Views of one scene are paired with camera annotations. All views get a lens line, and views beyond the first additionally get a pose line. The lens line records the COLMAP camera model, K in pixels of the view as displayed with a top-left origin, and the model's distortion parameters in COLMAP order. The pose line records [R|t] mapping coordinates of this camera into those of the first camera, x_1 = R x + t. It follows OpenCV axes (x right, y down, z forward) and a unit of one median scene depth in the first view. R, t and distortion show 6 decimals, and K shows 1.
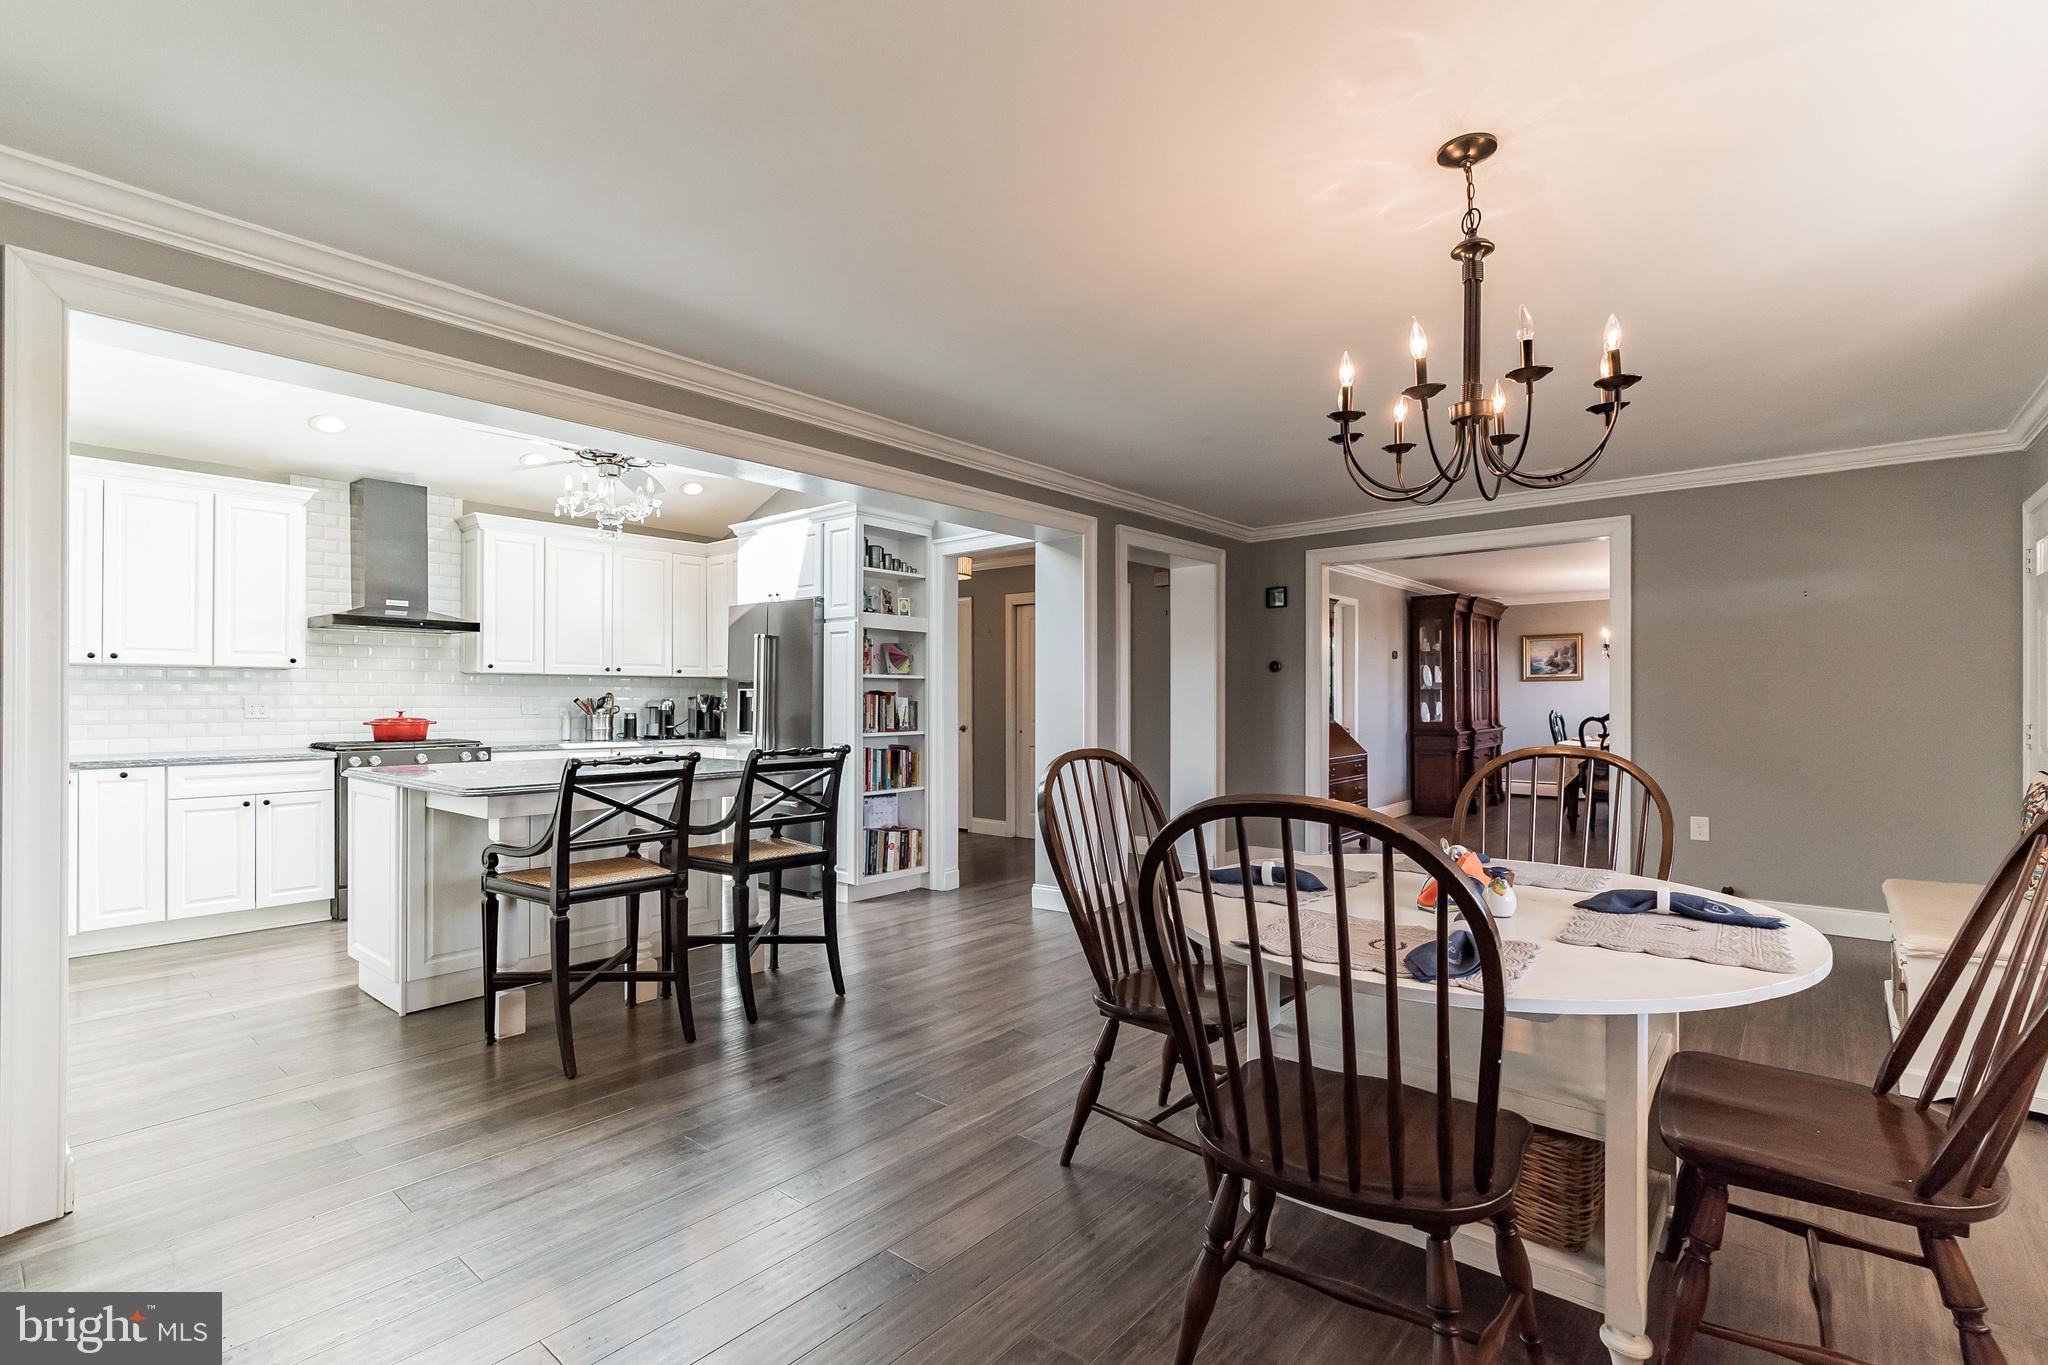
lens RADIAL K [[935.5, 0, 1016.3], [0, 935.5, 682.6], [0, 0, 1]] dist [-0.003333, 0.000018]
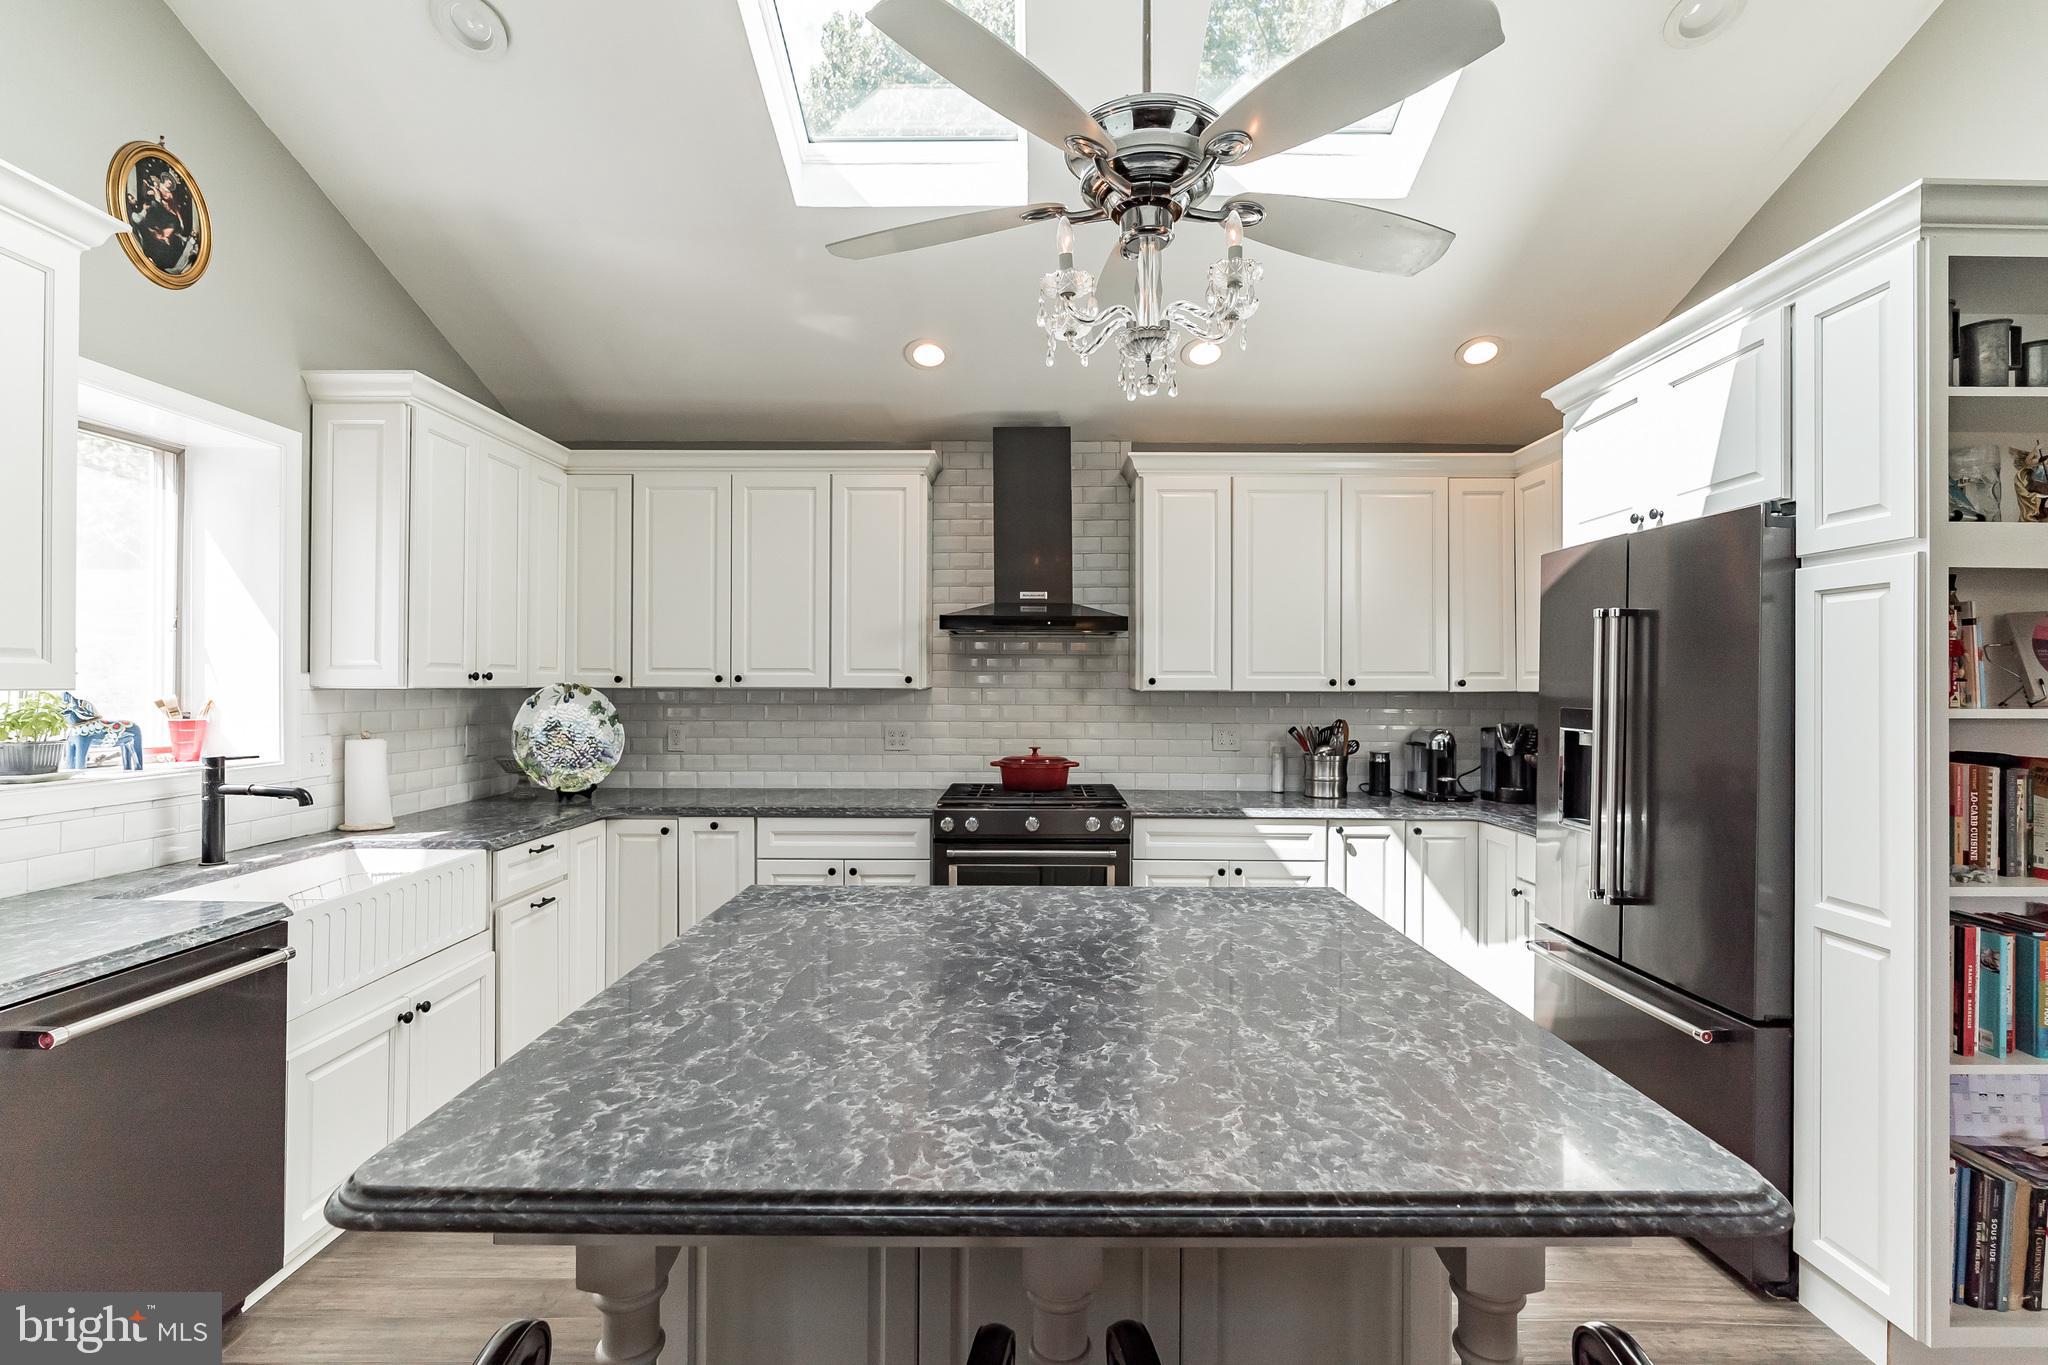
lens RADIAL K [[935.5, 0, 1016.3], [0, 935.5, 682.6], [0, 0, 1]] dist [-0.003333, 0.000018]
pose [[0.642287, -0.000307, -0.766464, -0.118972], [0.009435, 0.999927, 0.007505, -0.023349], [0.766406, -0.012052, 0.642243, 0.517765]]
